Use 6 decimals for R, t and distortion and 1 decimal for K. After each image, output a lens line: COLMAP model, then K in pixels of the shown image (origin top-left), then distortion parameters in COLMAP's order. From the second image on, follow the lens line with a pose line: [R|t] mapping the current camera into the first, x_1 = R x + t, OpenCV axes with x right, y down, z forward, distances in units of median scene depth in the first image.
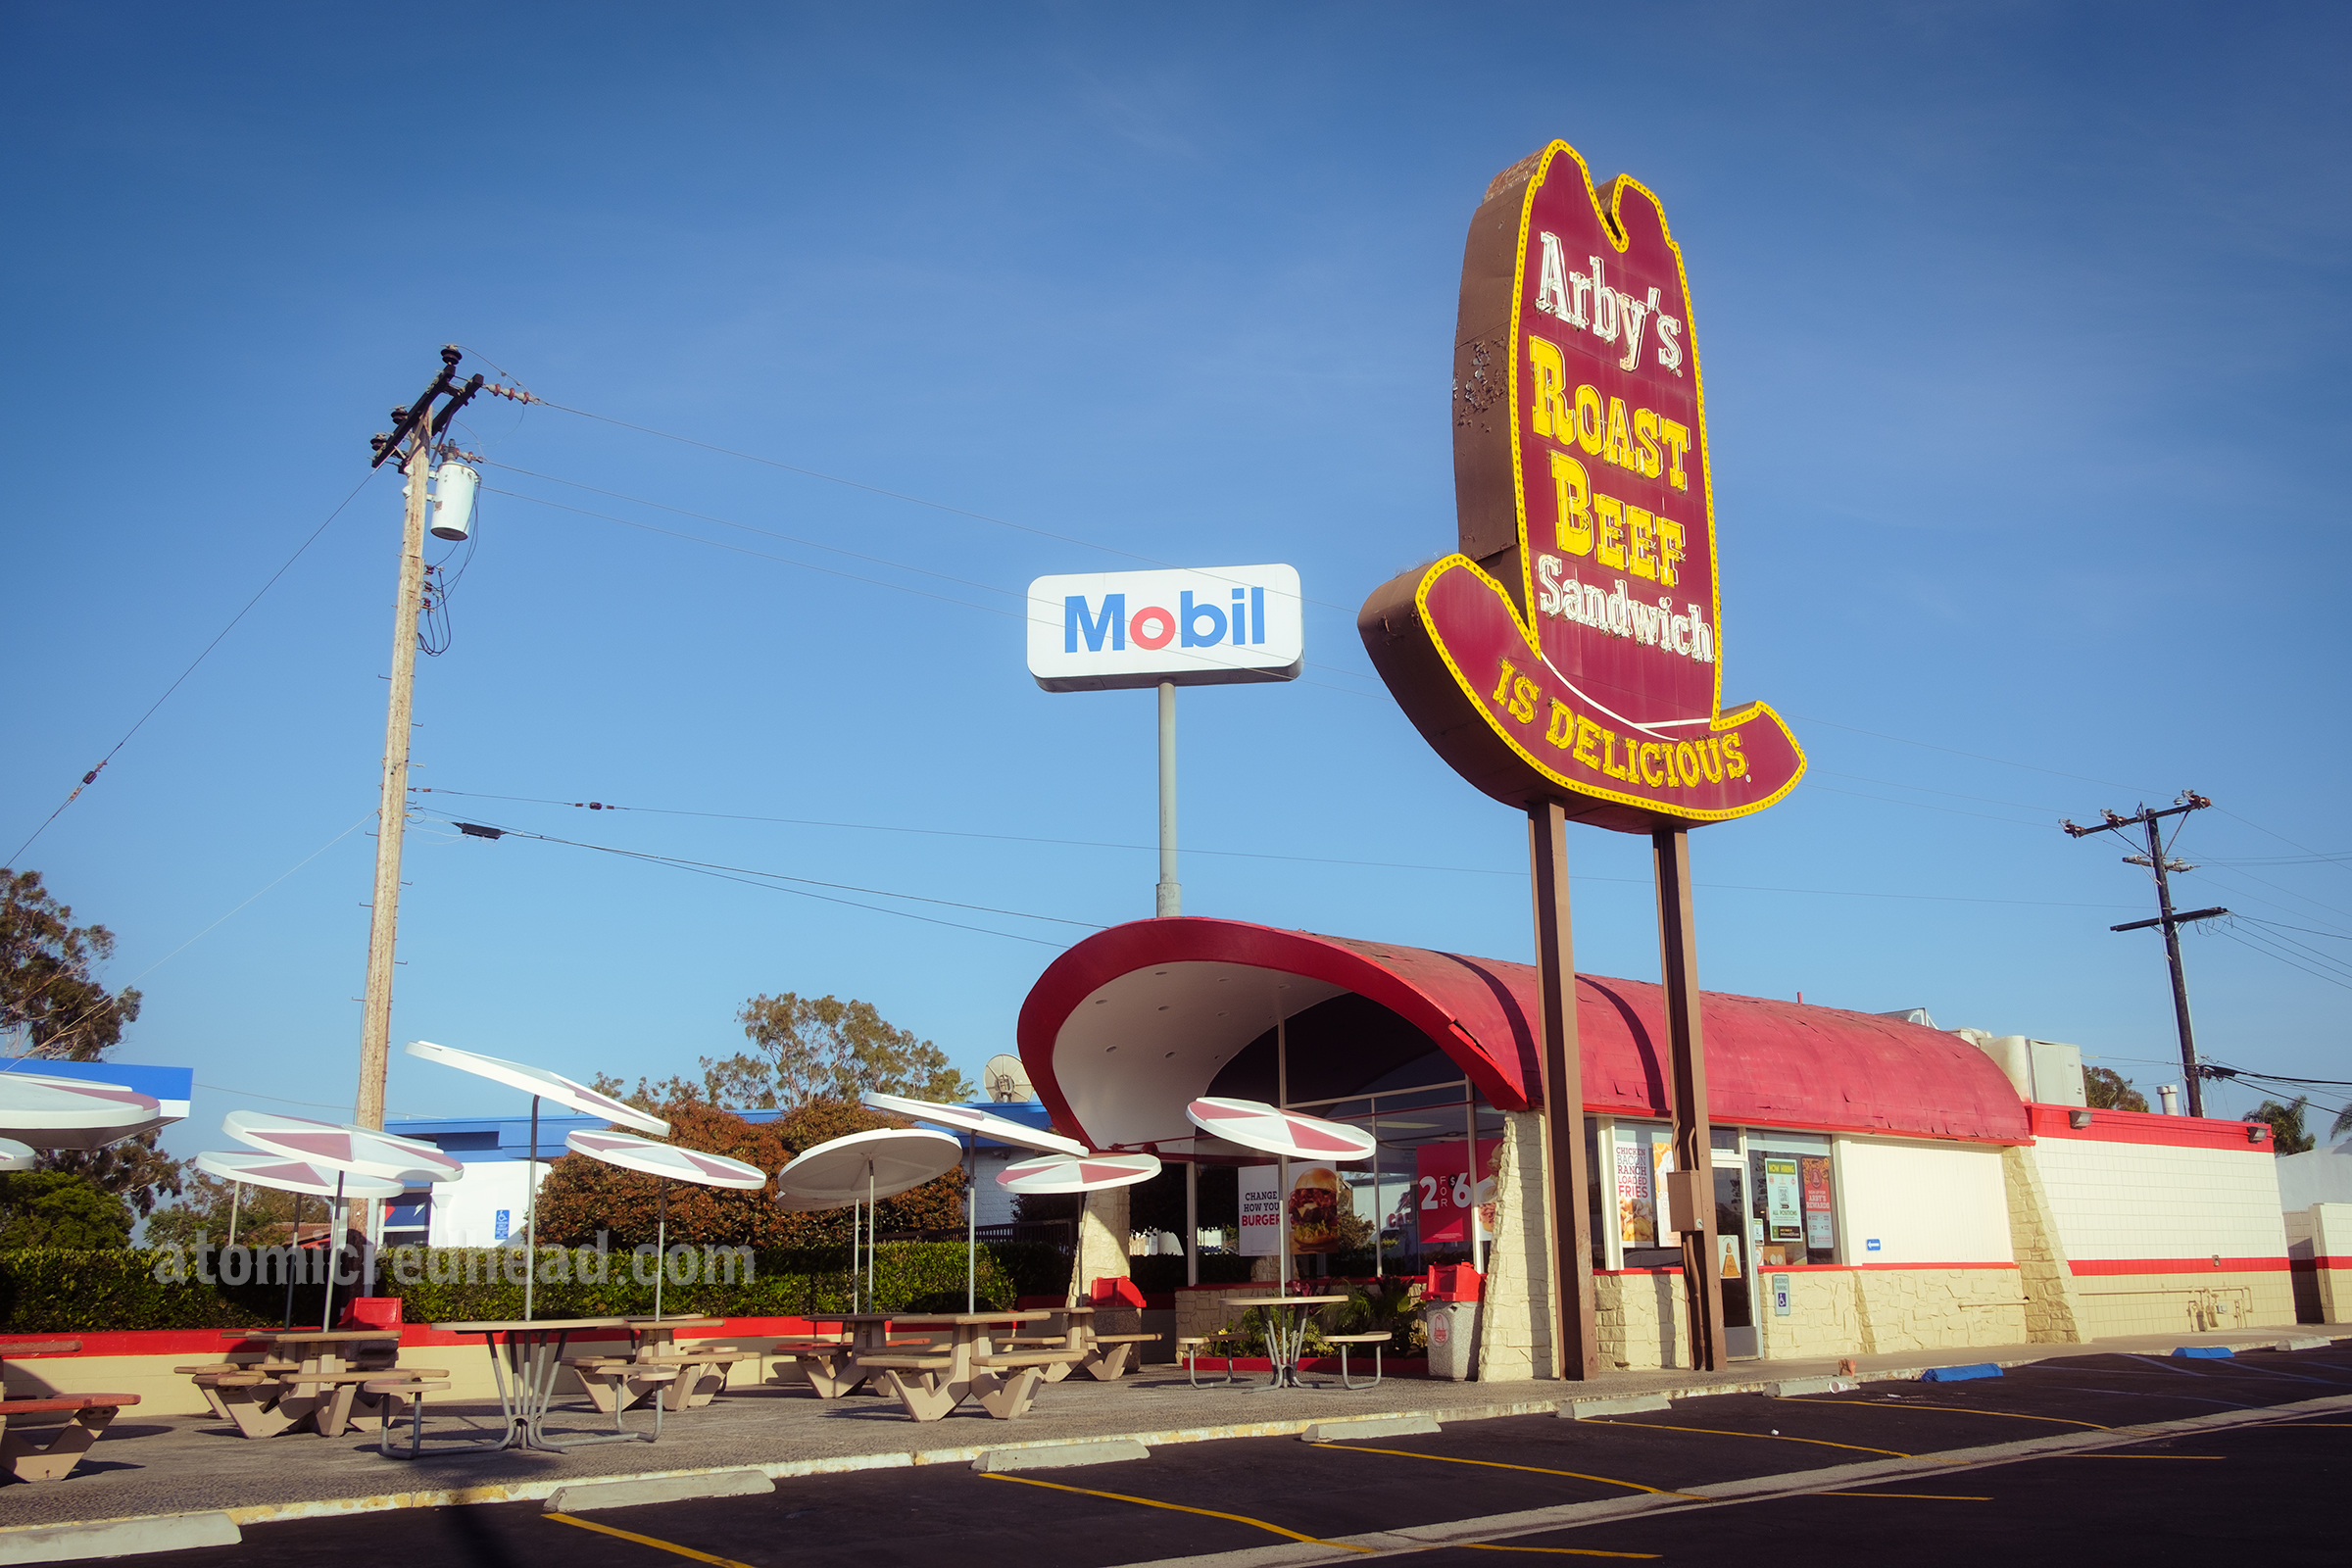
lens RADIAL K [[1984.2, 0, 1257.4], [0, 1984.2, 872.7], [0, 0, 1]] dist [0.002944, 0.004321]
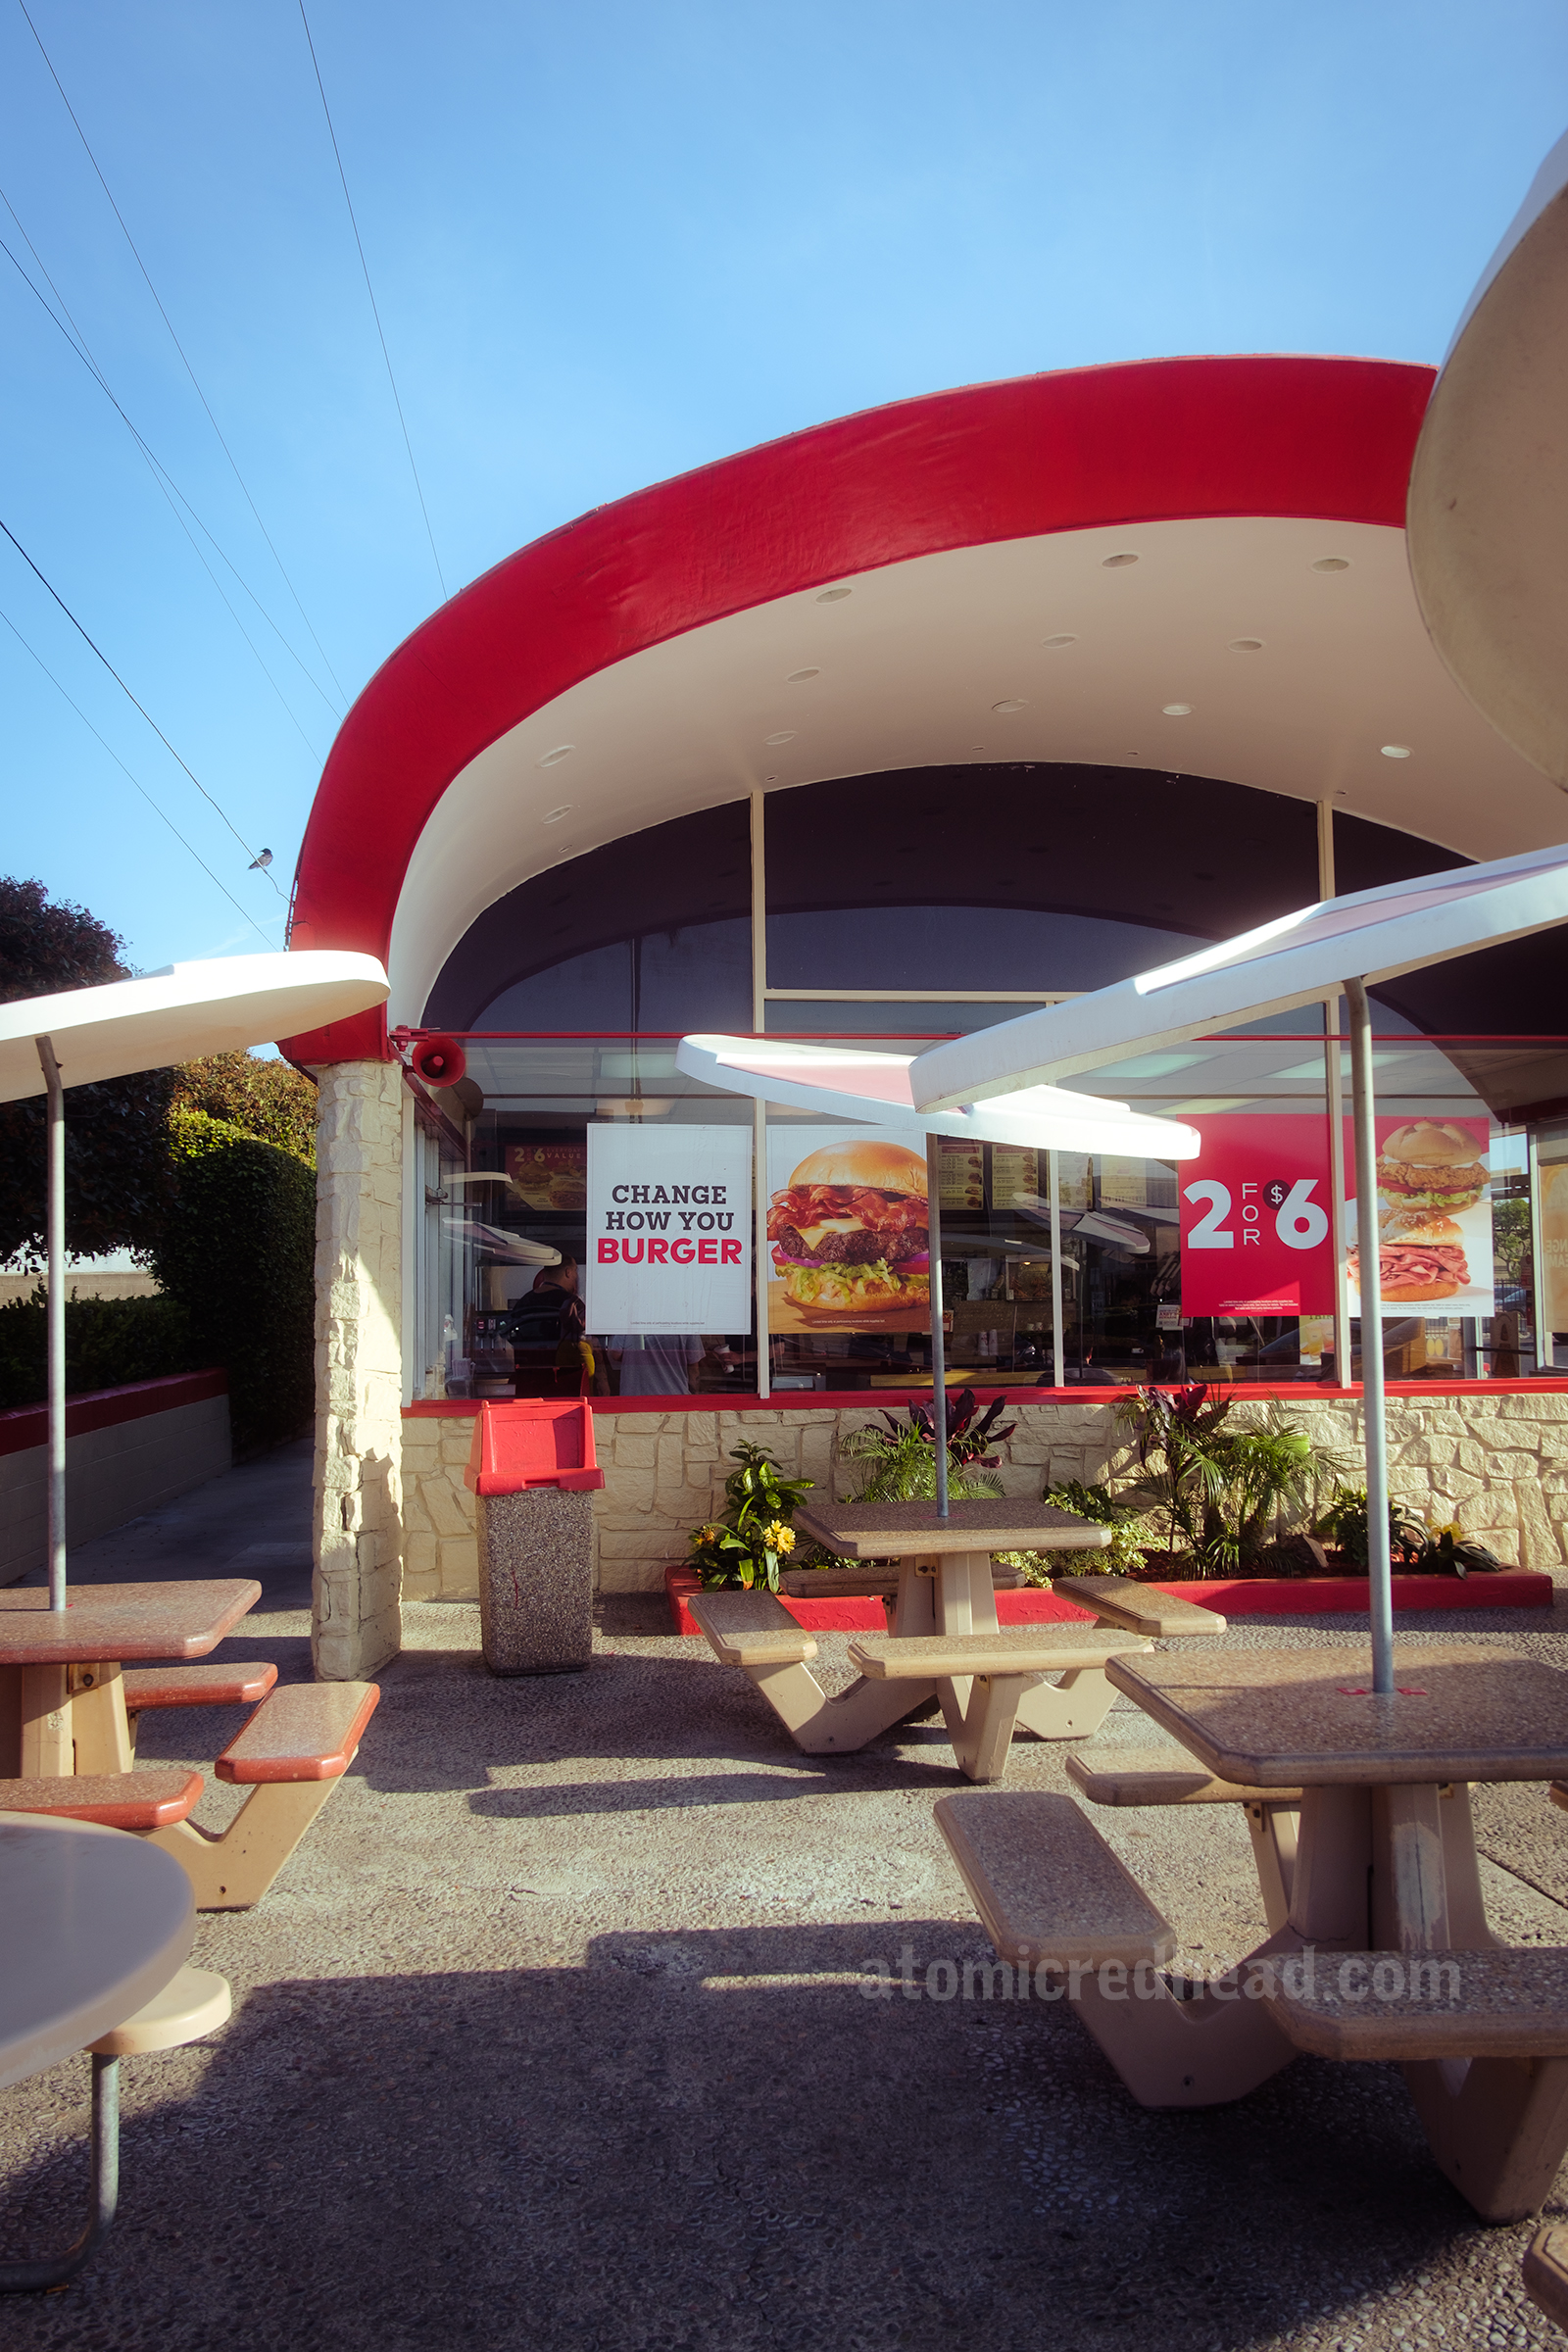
lens RADIAL K [[1984.2, 0, 838.8], [0, 1984.2, 1156.0], [0, 0, 1]] dist [0.002944, 0.004321]
pose [[0.557365, 0.068772, 0.827414, -0.376145], [-0.178853, 0.983112, 0.038767, 0.153566], [-0.810775, -0.169593, 0.560252, 0.856749]]
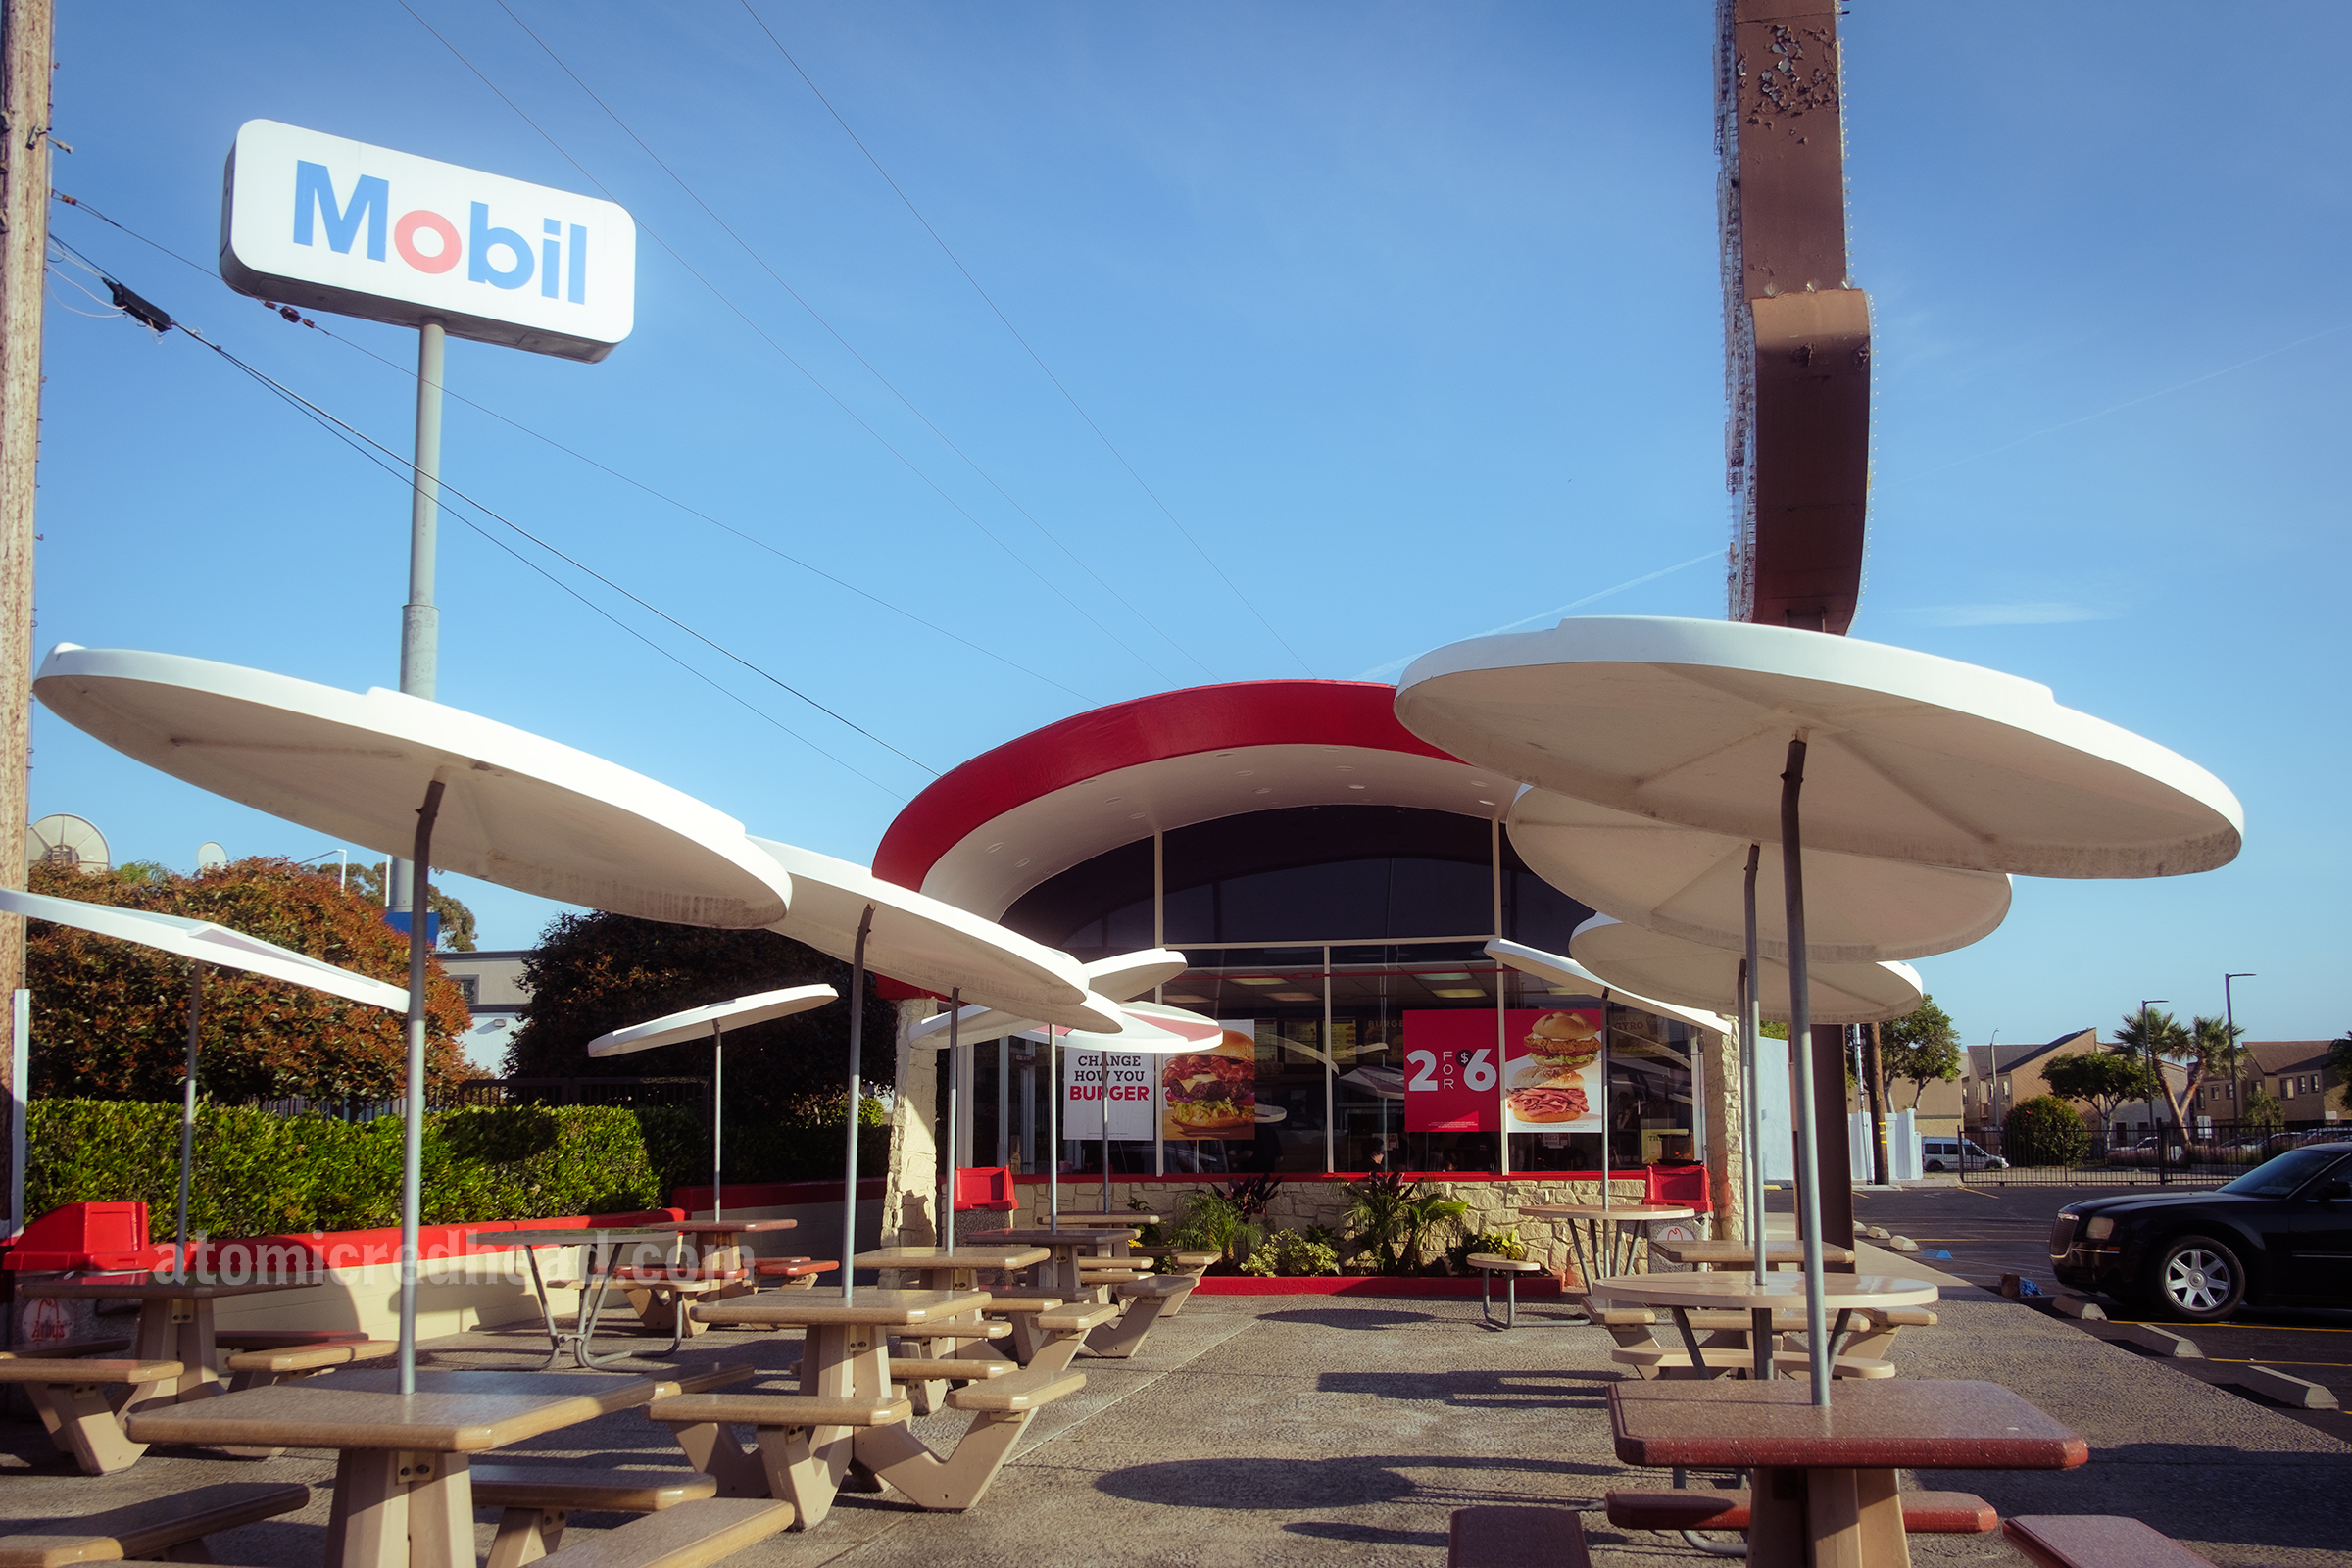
lens RADIAL K [[2111.3, 0, 1149.0], [0, 2111.3, 850.1], [0, 0, 1]] dist [0.013283, 0.003202]
pose [[0.787547, 0.099205, 0.608217, -0.553763], [-0.141293, 0.989734, 0.021519, 0.075485], [-0.599838, -0.102884, 0.793479, 0.427616]]
